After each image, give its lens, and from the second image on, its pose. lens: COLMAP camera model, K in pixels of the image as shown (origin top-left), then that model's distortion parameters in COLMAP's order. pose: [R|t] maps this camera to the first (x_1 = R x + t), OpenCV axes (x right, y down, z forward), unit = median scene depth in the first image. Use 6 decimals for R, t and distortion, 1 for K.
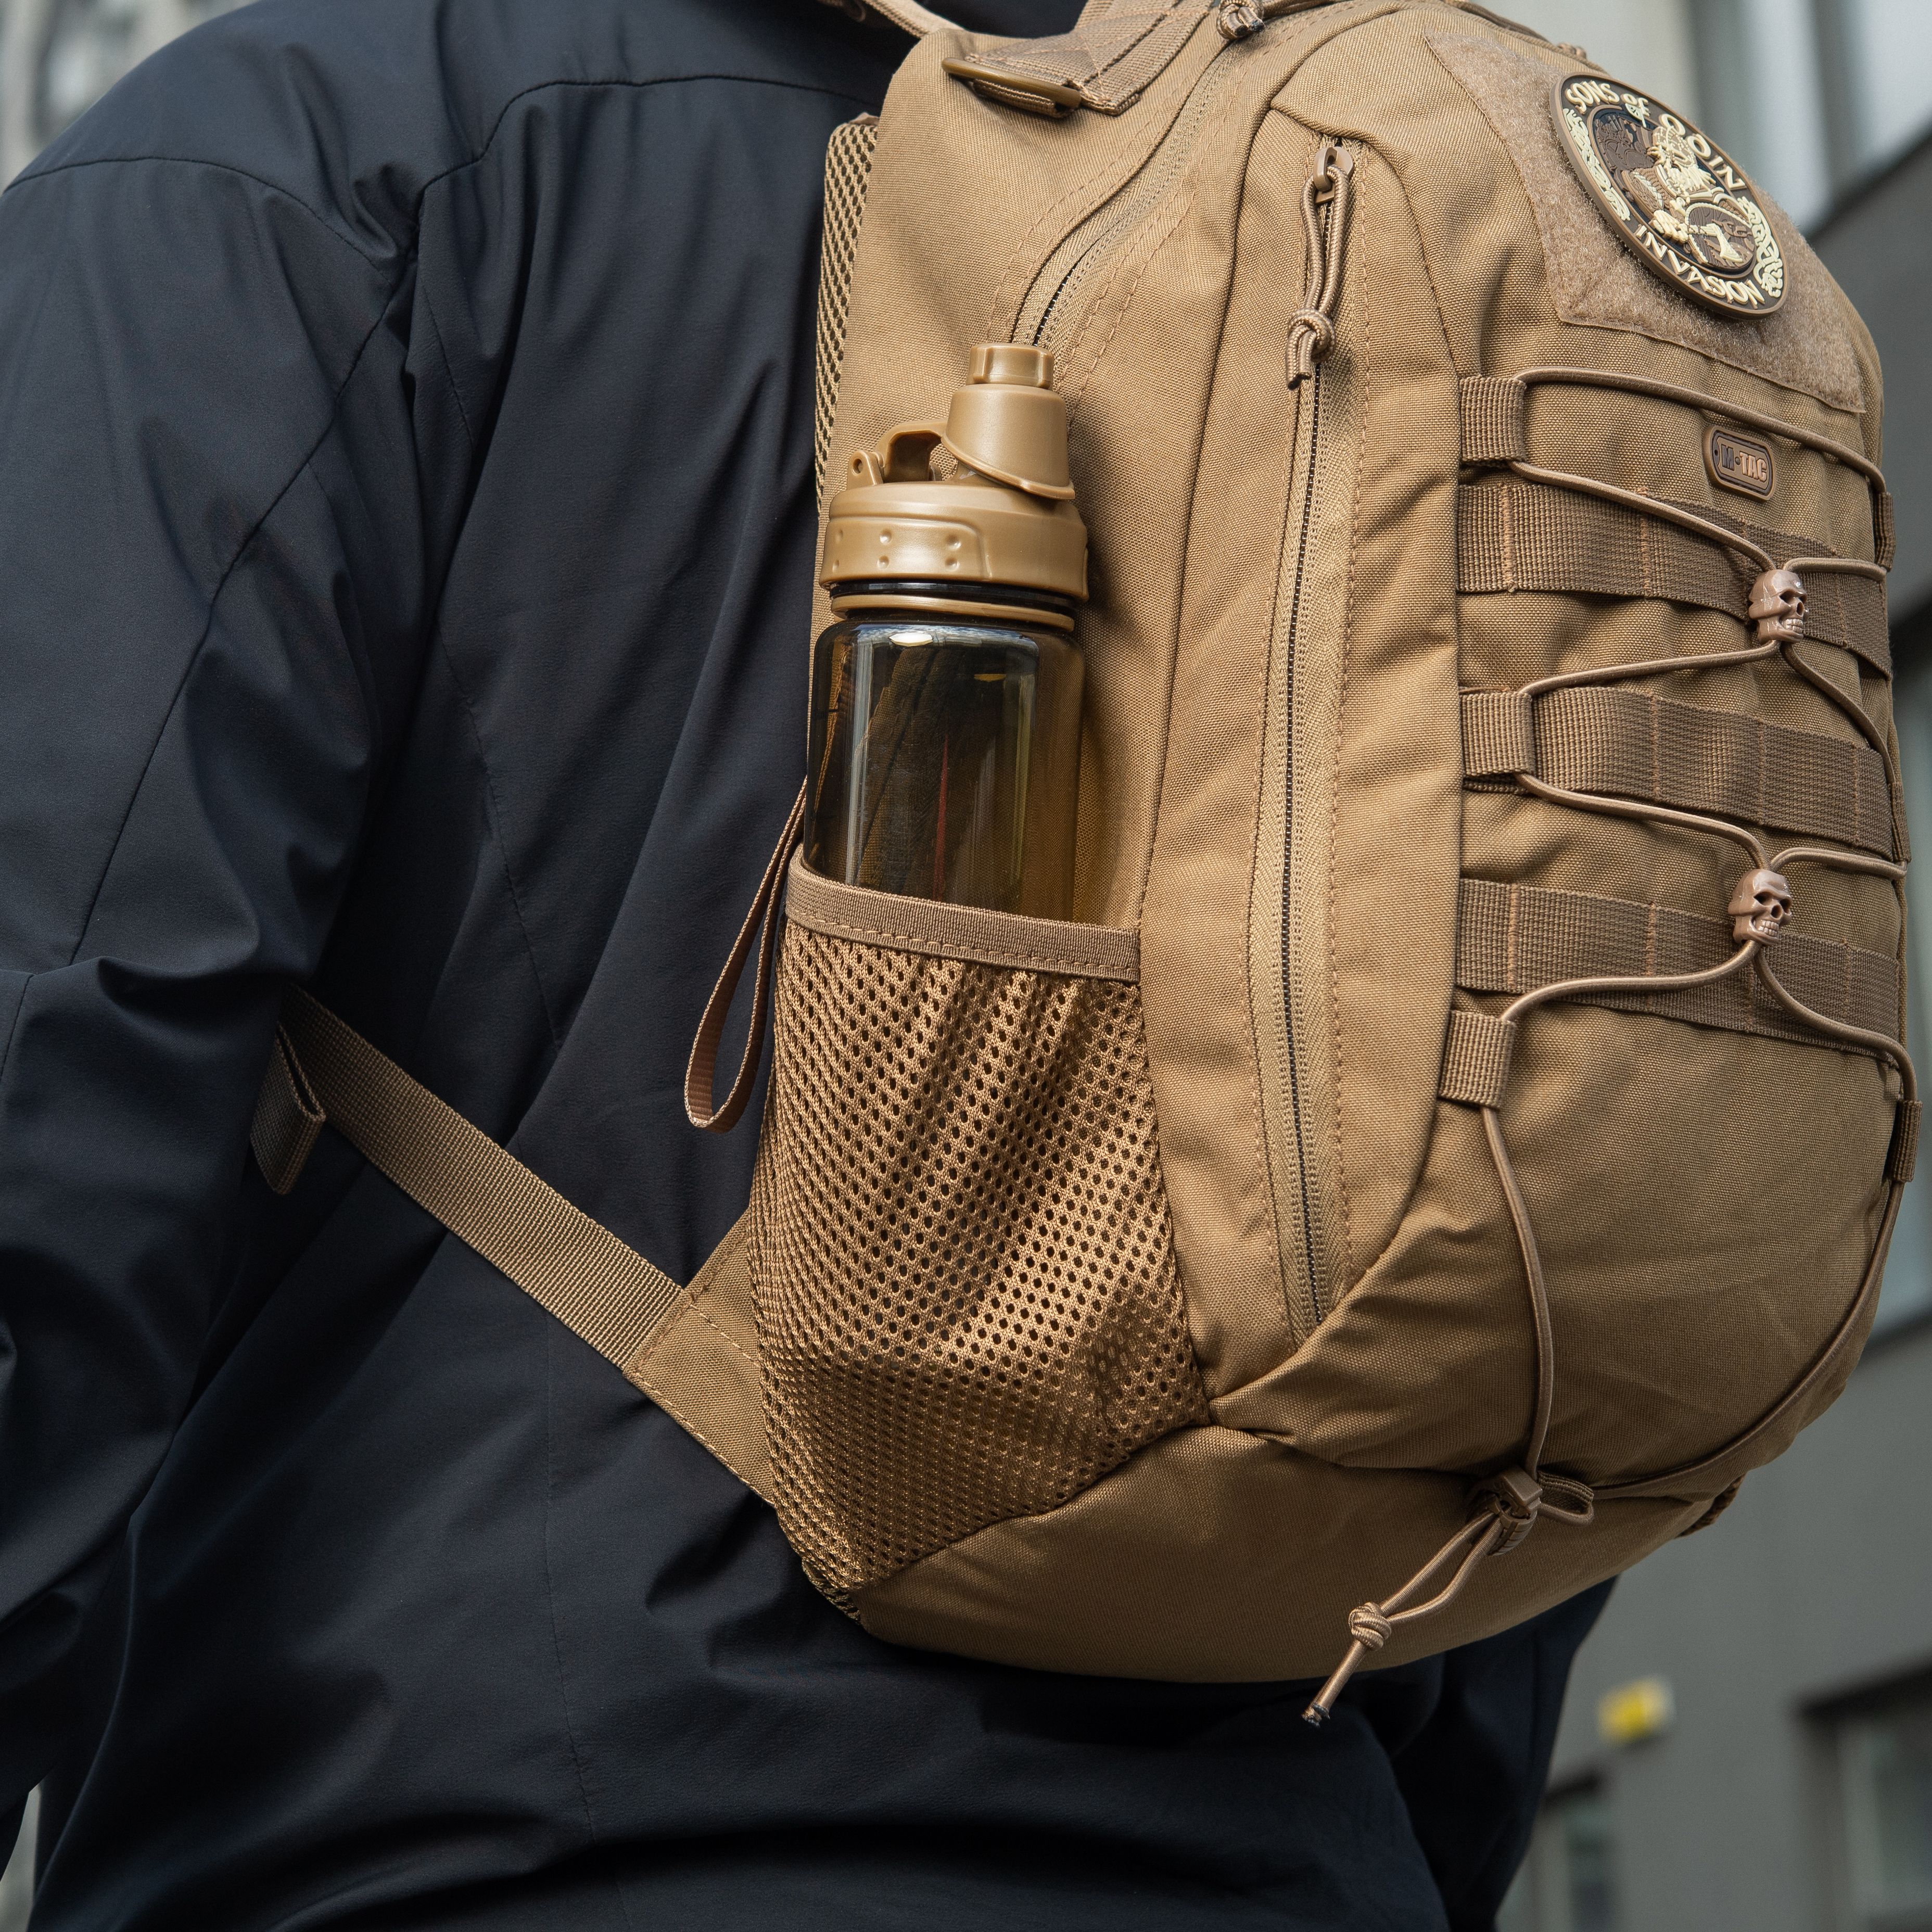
lens RADIAL K [[5052.7, 0, 966.0], [0, 5052.7, 966.0], [0, 0, 1]] dist [-0.027756, 0.271024]
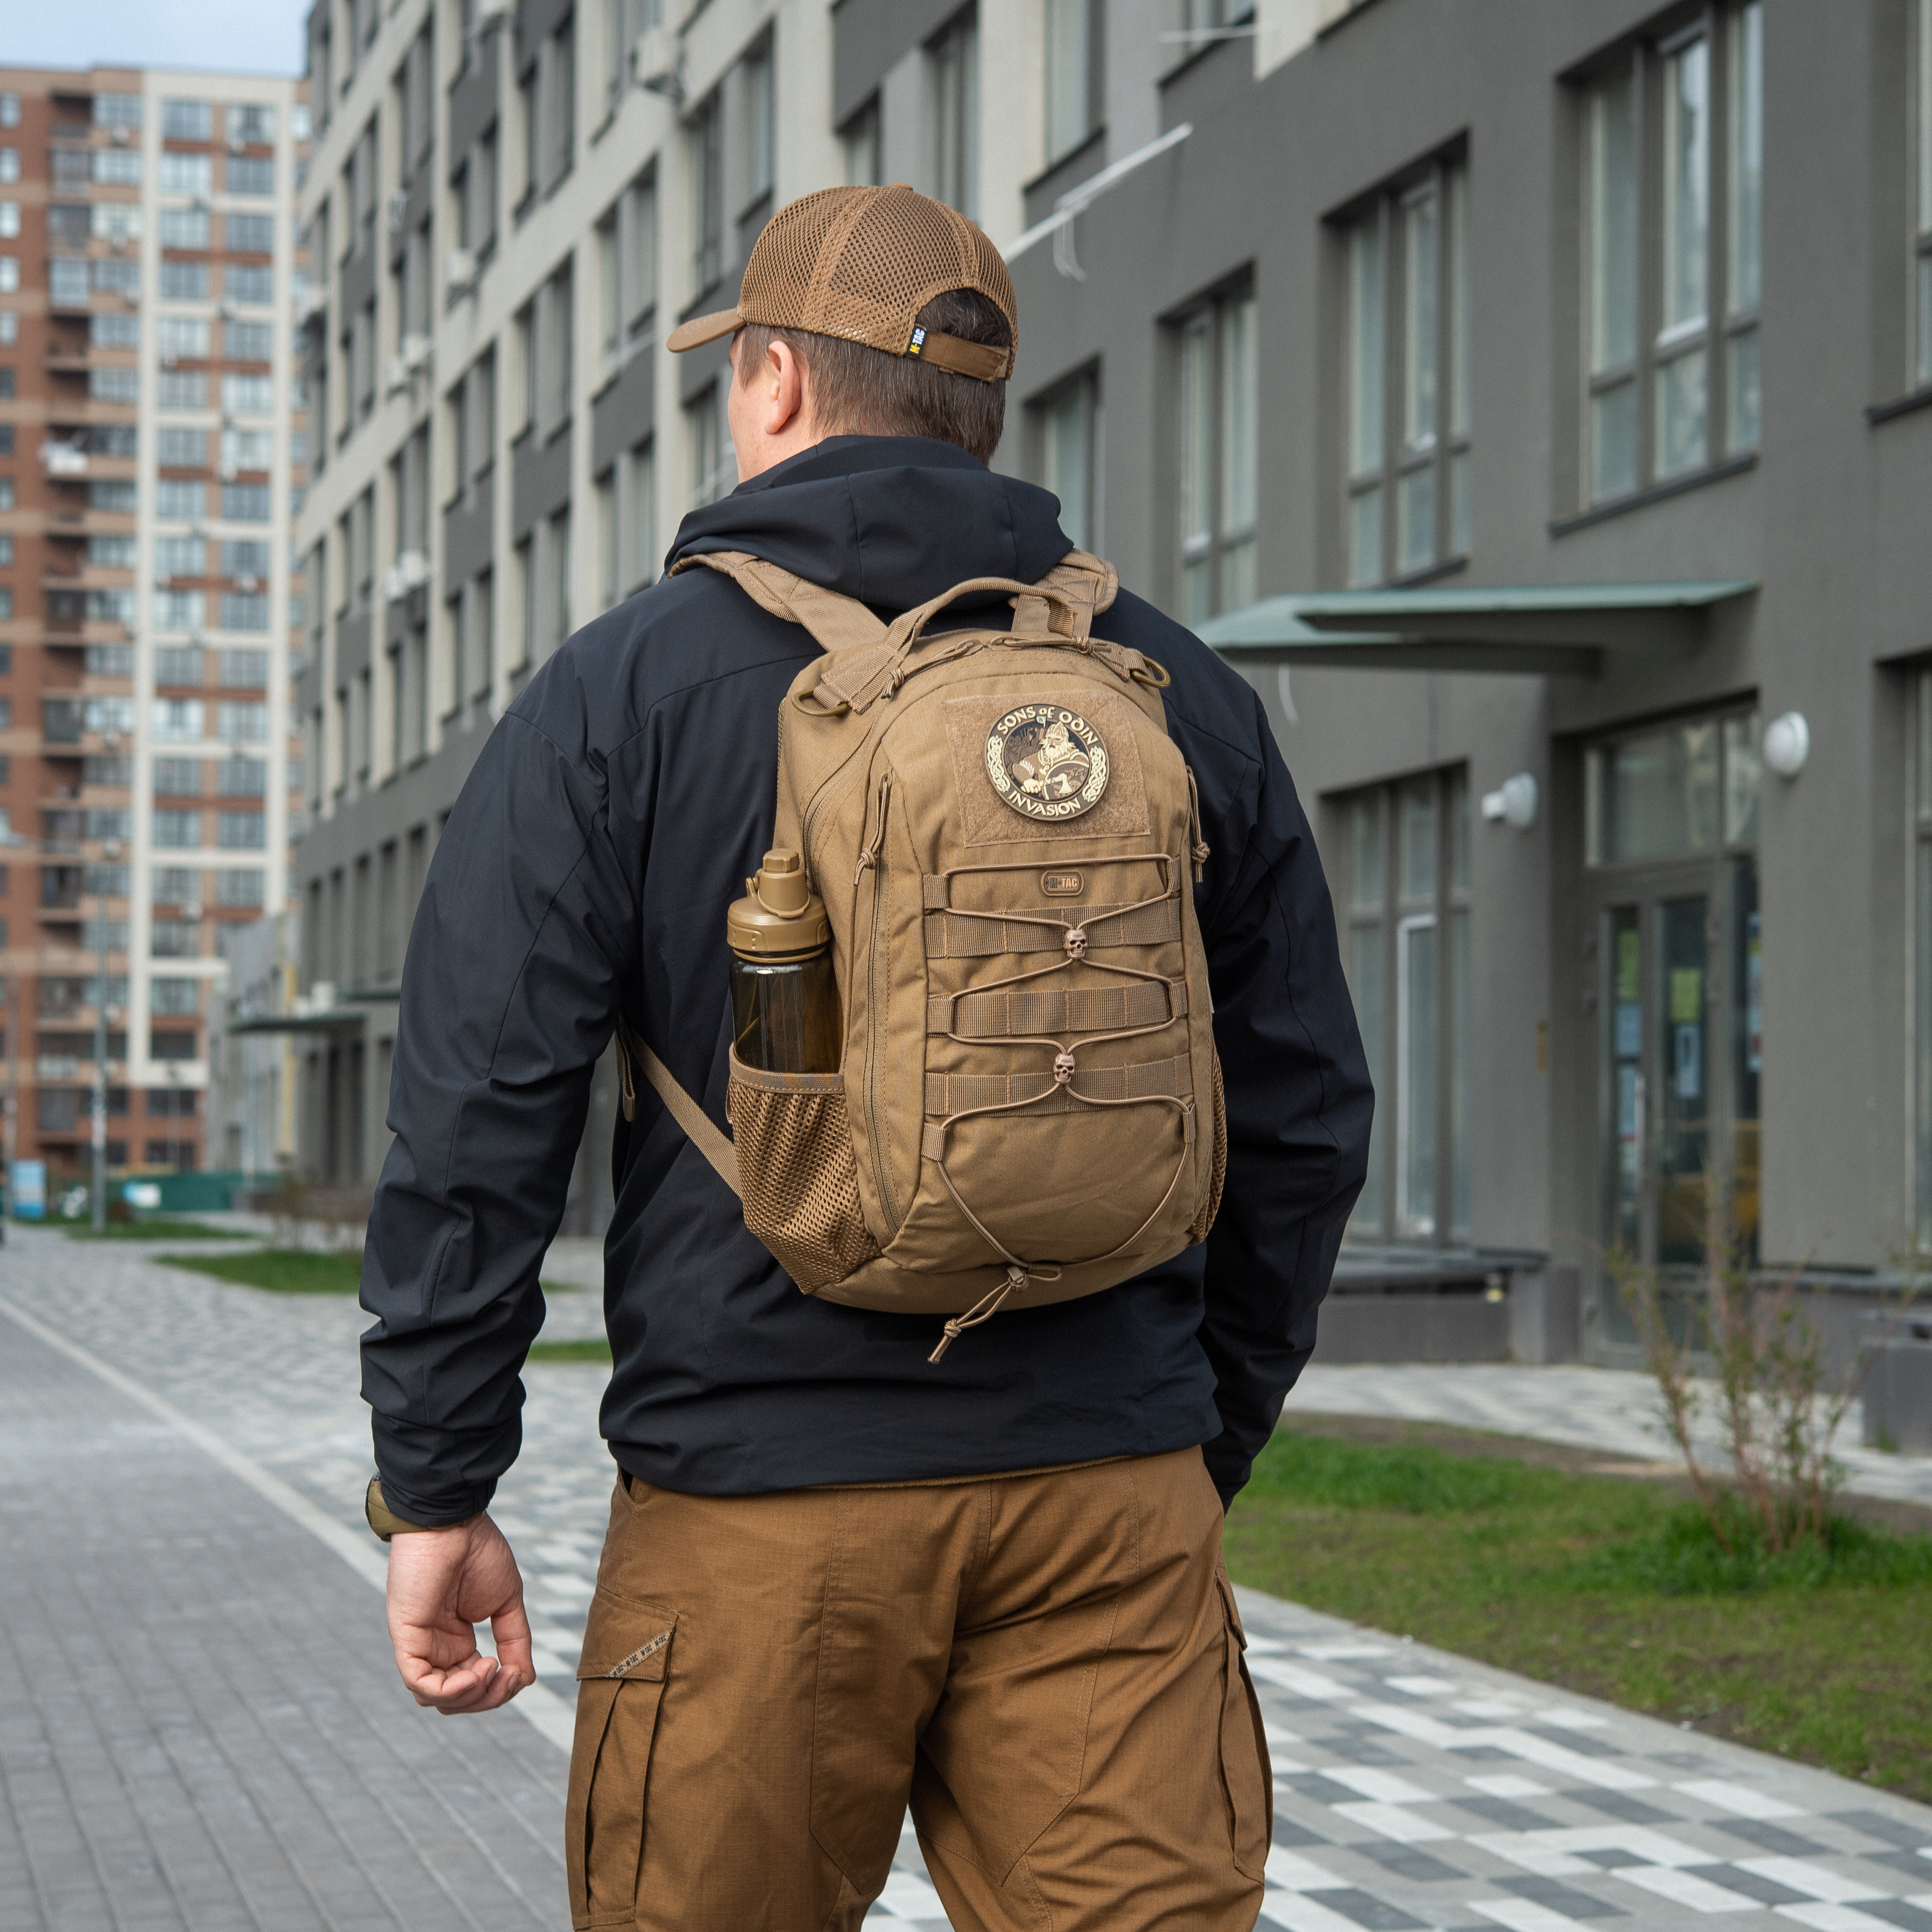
lens RADIAL K [[5176.8, 0, 968.6], [0, 5176.8, 1048.0], [0, 0, 1]] dist [0.273694, -0.126688]
pose [[0.895793, 0.020664, -0.443991, 1.288885], [0.114805, 0.954264, 0.276044, -0.756347], [0.429389, -0.298251, 0.852450, -1.260572]]
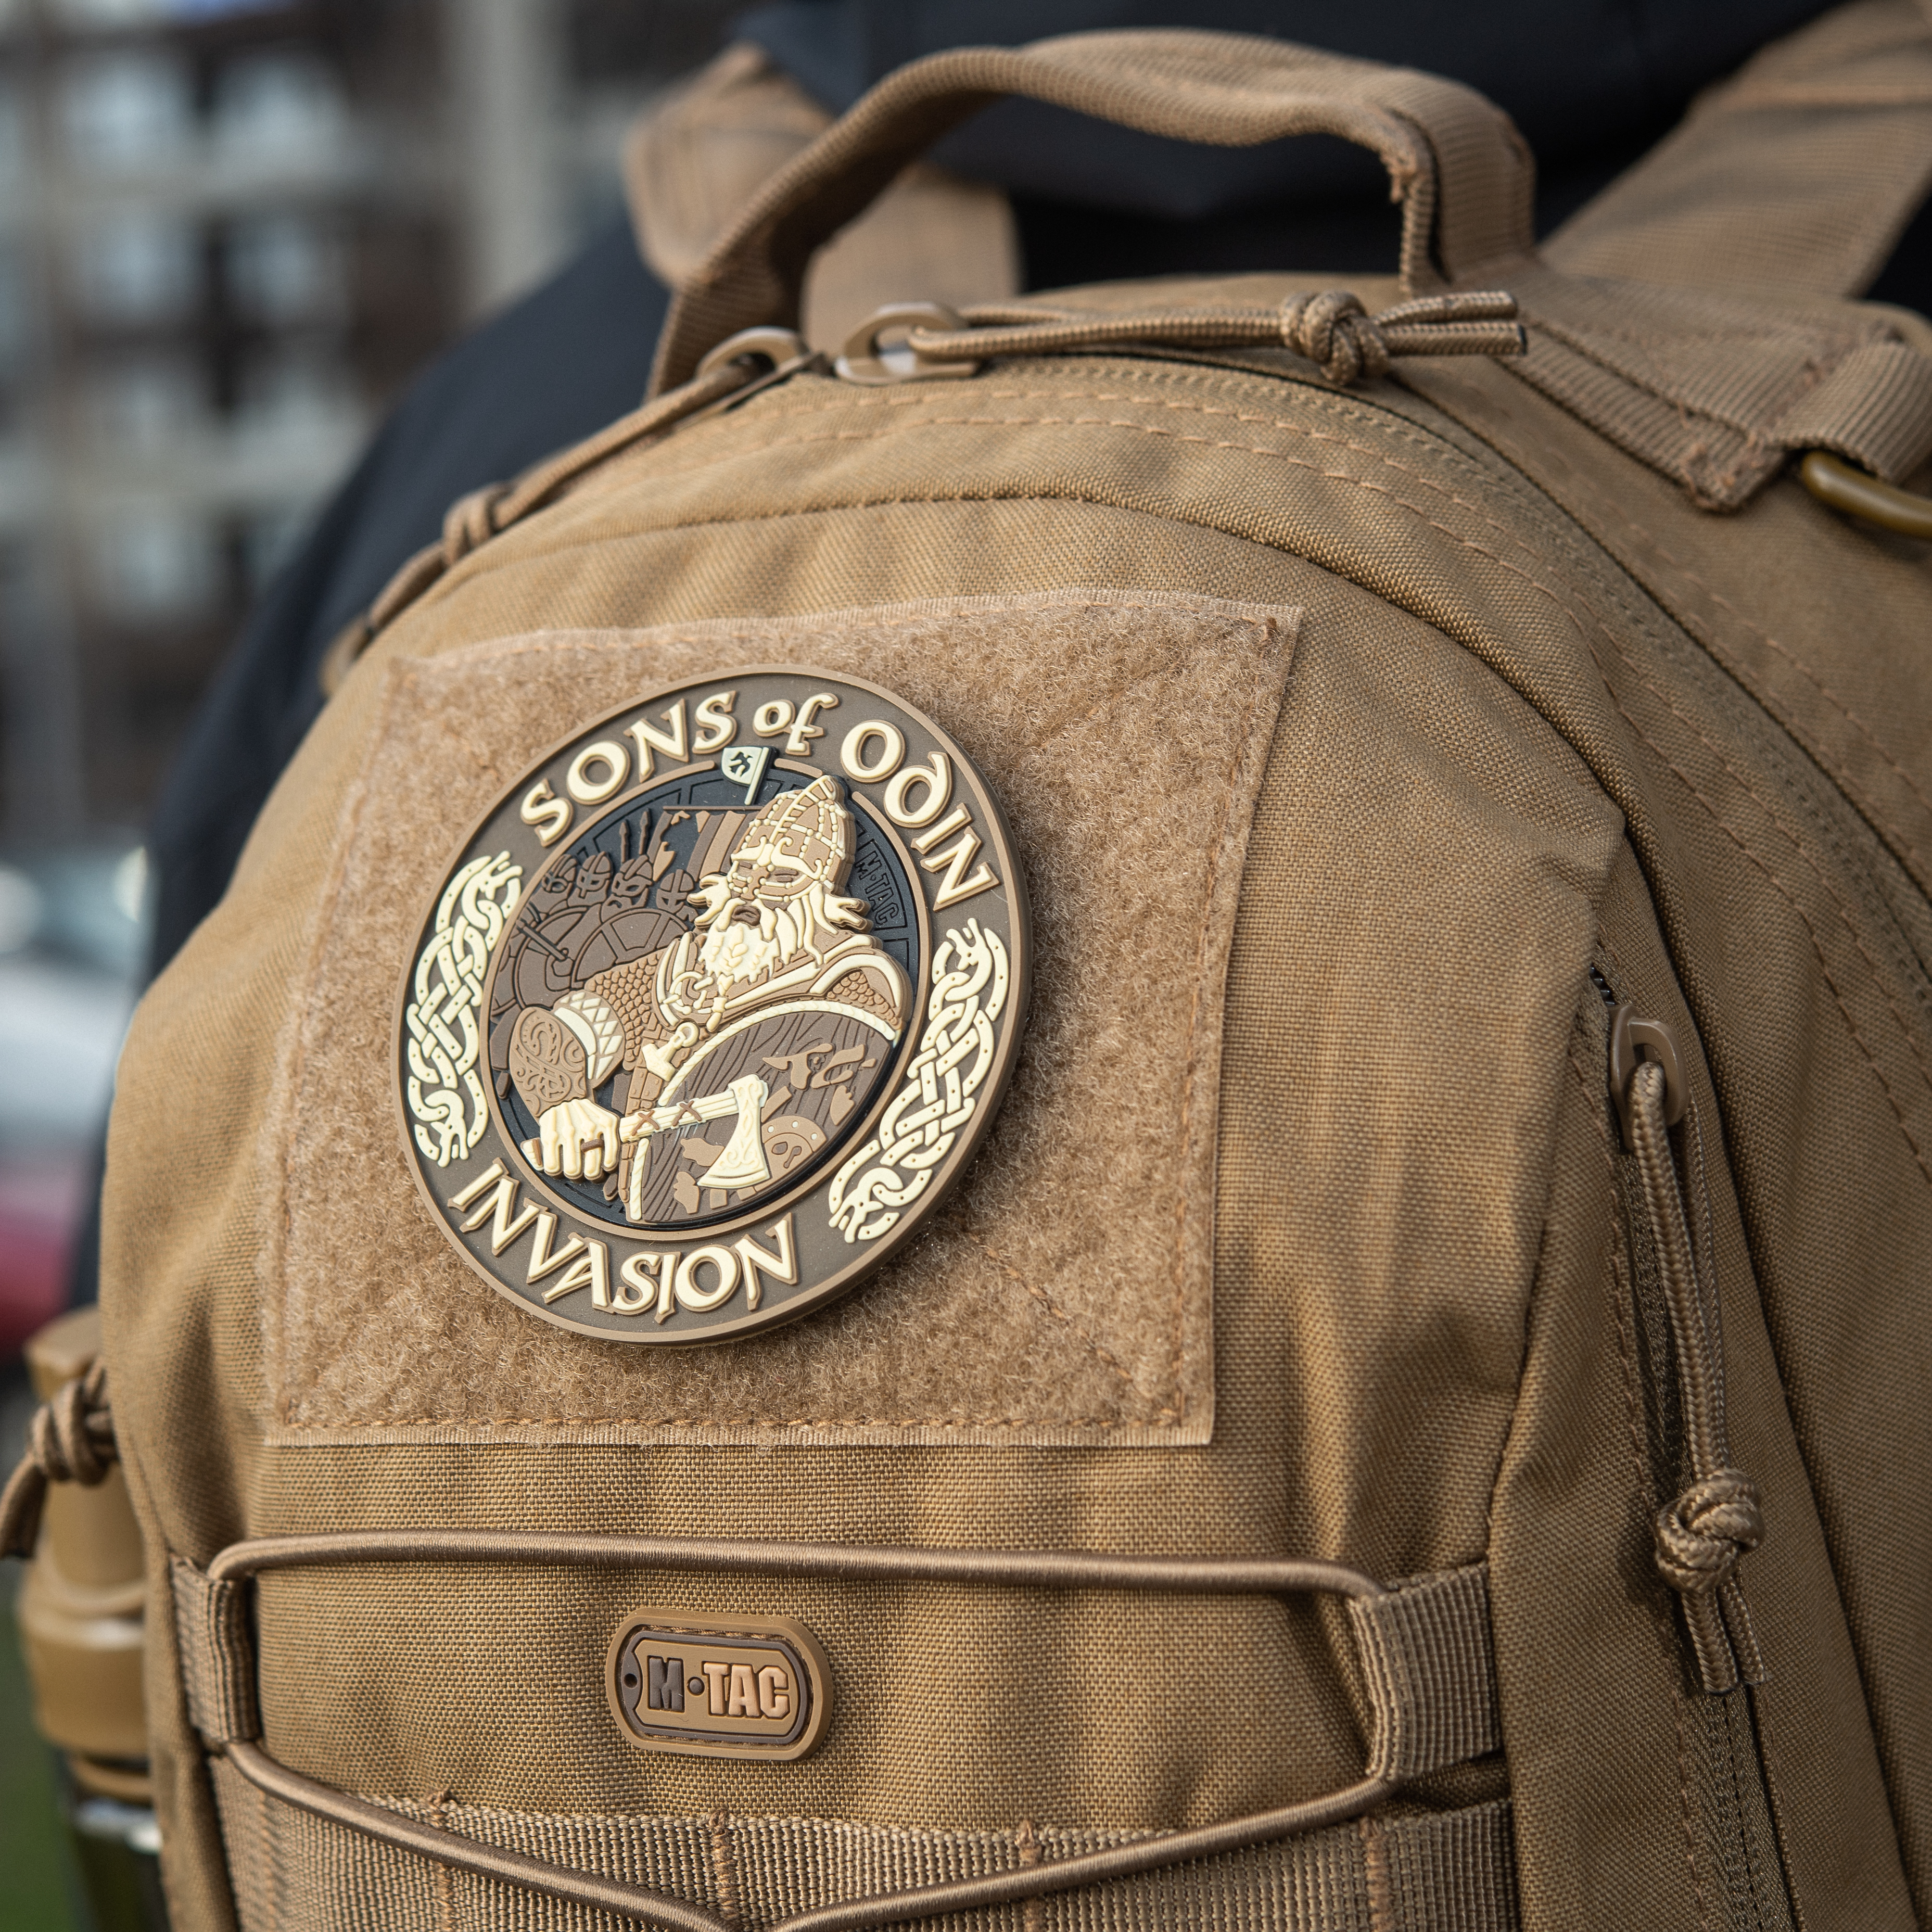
lens RADIAL K [[5052.7, 0, 966.0], [0, 5052.7, 966.0], [0, 0, 1]] dist [-0.027756, 0.271024]
pose [[0.359323, 0.074143, -0.930263, 0.590272], [0.261710, 0.948831, 0.176711, -0.240498], [0.895765, -0.306956, 0.321533, 0.926767]]
